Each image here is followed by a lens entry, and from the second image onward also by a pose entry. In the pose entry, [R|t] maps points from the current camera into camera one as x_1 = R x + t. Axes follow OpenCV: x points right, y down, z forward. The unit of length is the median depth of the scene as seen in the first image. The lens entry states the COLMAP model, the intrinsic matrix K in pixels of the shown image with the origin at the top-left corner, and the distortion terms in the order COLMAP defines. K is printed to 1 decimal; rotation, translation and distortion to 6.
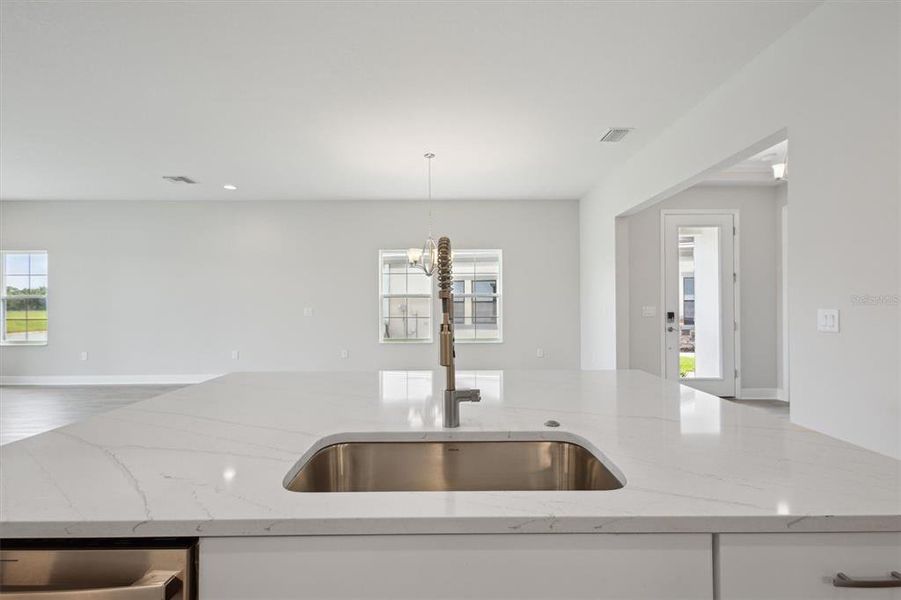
lens RADIAL K [[424.3, 0, 453.0], [0, 424.3, 297.3], [0, 0, 1]] dist [0.009603, -0.001922]
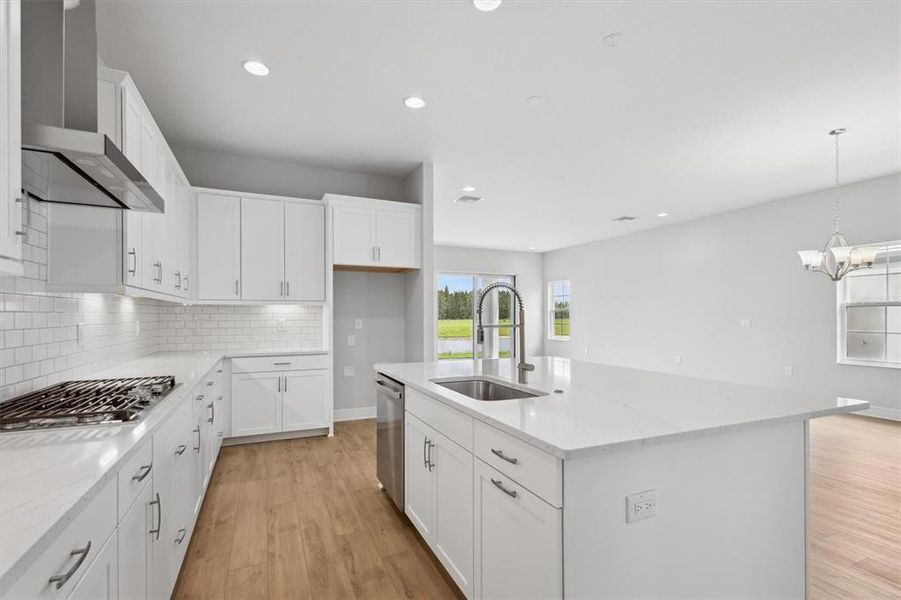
lens RADIAL K [[424.3, 0, 452.6], [0, 424.3, 312.4], [0, 0, 1]] dist [0.009603, -0.001922]
pose [[0.400000, -0.003456, -0.916509, 0.354817], [0.014485, 0.999892, 0.002552, -0.001994], [0.916401, -0.014297, 0.400007, -0.000471]]
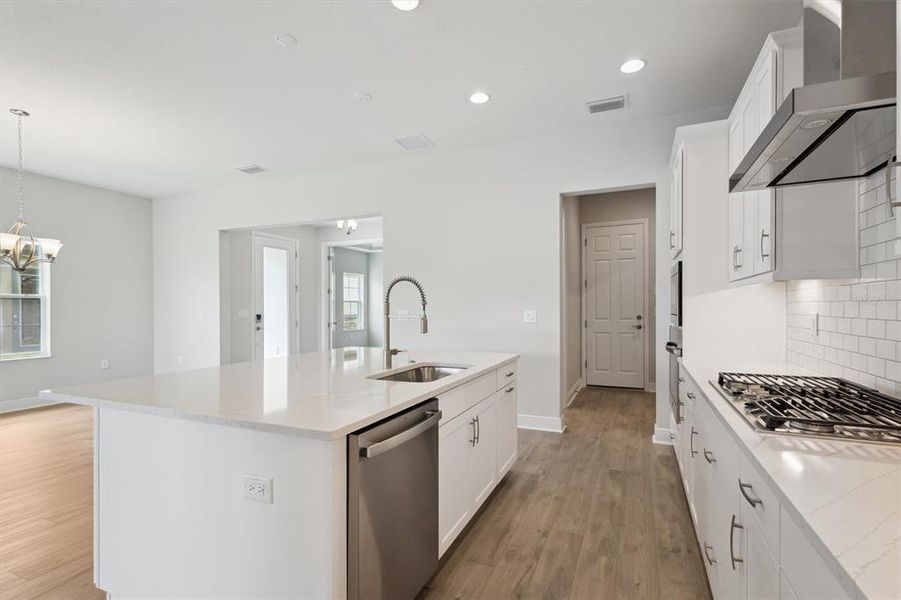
lens RADIAL K [[424.3, 0, 449.7], [0, 424.3, 307.7], [0, 0, 1]] dist [0.009603, -0.001922]
pose [[0.408591, 0.001570, 0.912716, -0.394045], [-0.014598, 0.999882, 0.004815, 0.001200], [-0.912601, -0.015291, 0.408566, -0.017438]]
